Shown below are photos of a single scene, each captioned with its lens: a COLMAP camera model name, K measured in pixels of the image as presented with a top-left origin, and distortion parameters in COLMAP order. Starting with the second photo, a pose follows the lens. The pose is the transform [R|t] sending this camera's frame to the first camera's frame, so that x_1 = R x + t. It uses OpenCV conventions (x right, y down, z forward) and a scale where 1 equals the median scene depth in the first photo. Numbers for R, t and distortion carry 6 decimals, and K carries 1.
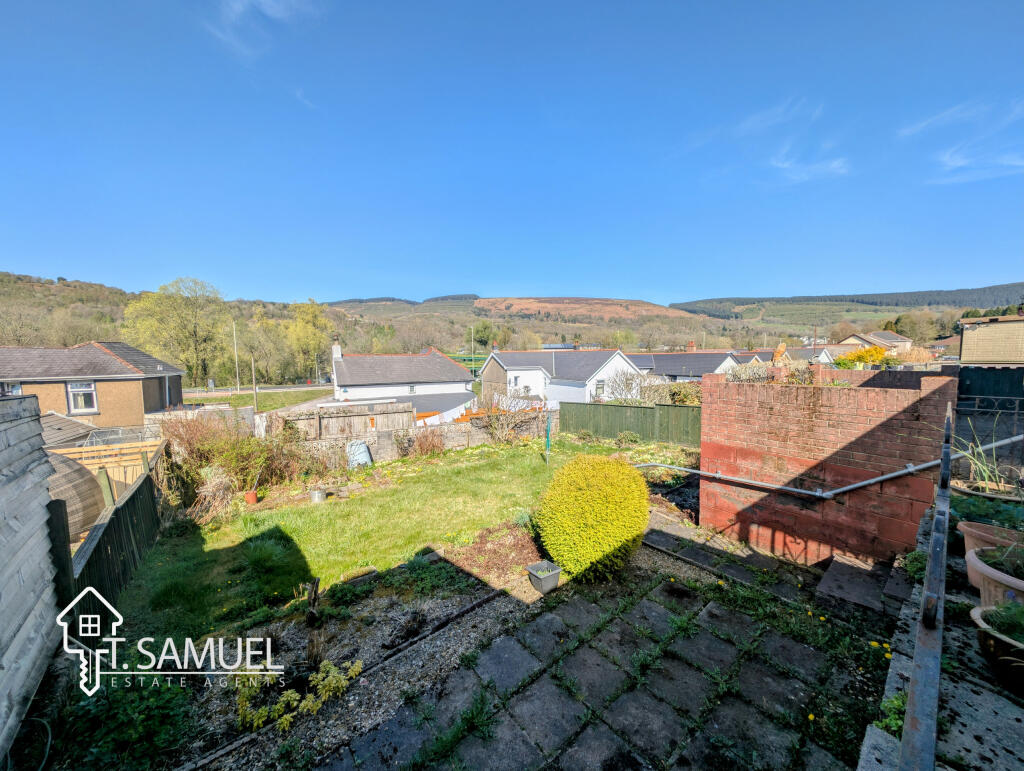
lens RADIAL K [[364.0, 0, 511.8], [0, 364.0, 387.1], [0, 0, 1]] dist [0.000678, -0.000245]
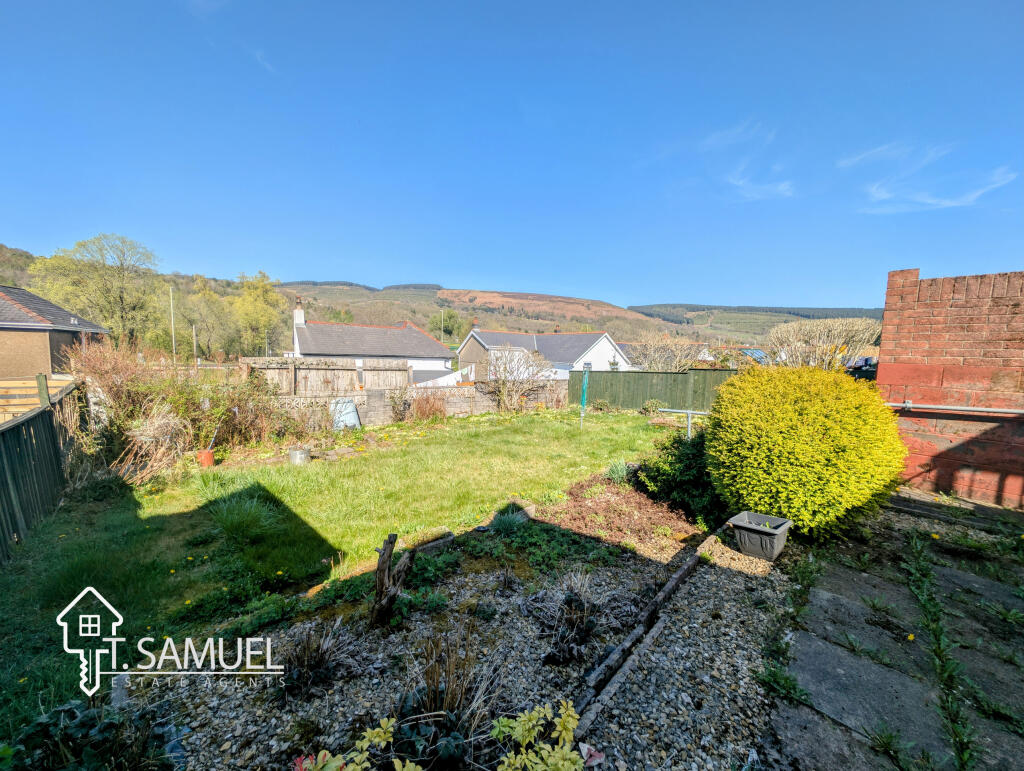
lens RADIAL K [[364.0, 0, 511.8], [0, 364.0, 387.1], [0, 0, 1]] dist [0.000678, -0.000245]
pose [[0.993562, 0.034980, 0.107754, -0.220884], [-0.036646, 0.999237, 0.013523, 0.154284], [-0.107199, -0.017385, 0.994086, 0.239574]]
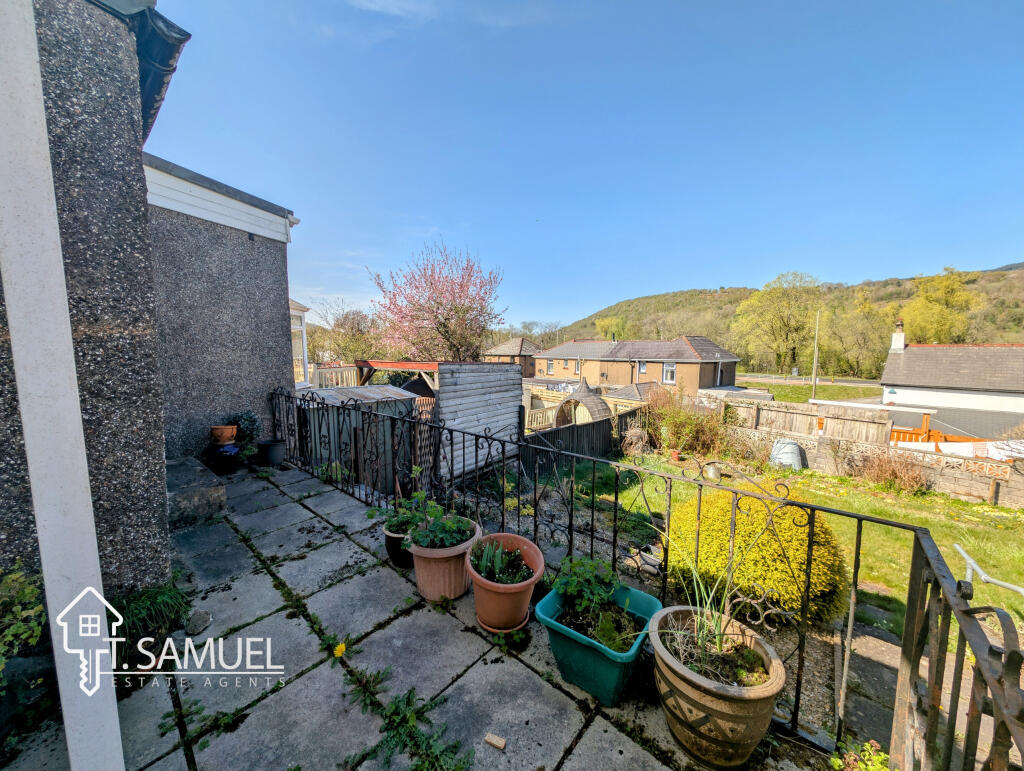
lens RADIAL K [[364.0, 0, 511.8], [0, 364.0, 387.1], [0, 0, 1]] dist [0.000678, -0.000245]
pose [[0.172409, 0.115872, -0.978187, 0.566885], [-0.085483, 0.991071, 0.102331, -0.034821], [0.981309, 0.065975, 0.180774, 0.196510]]
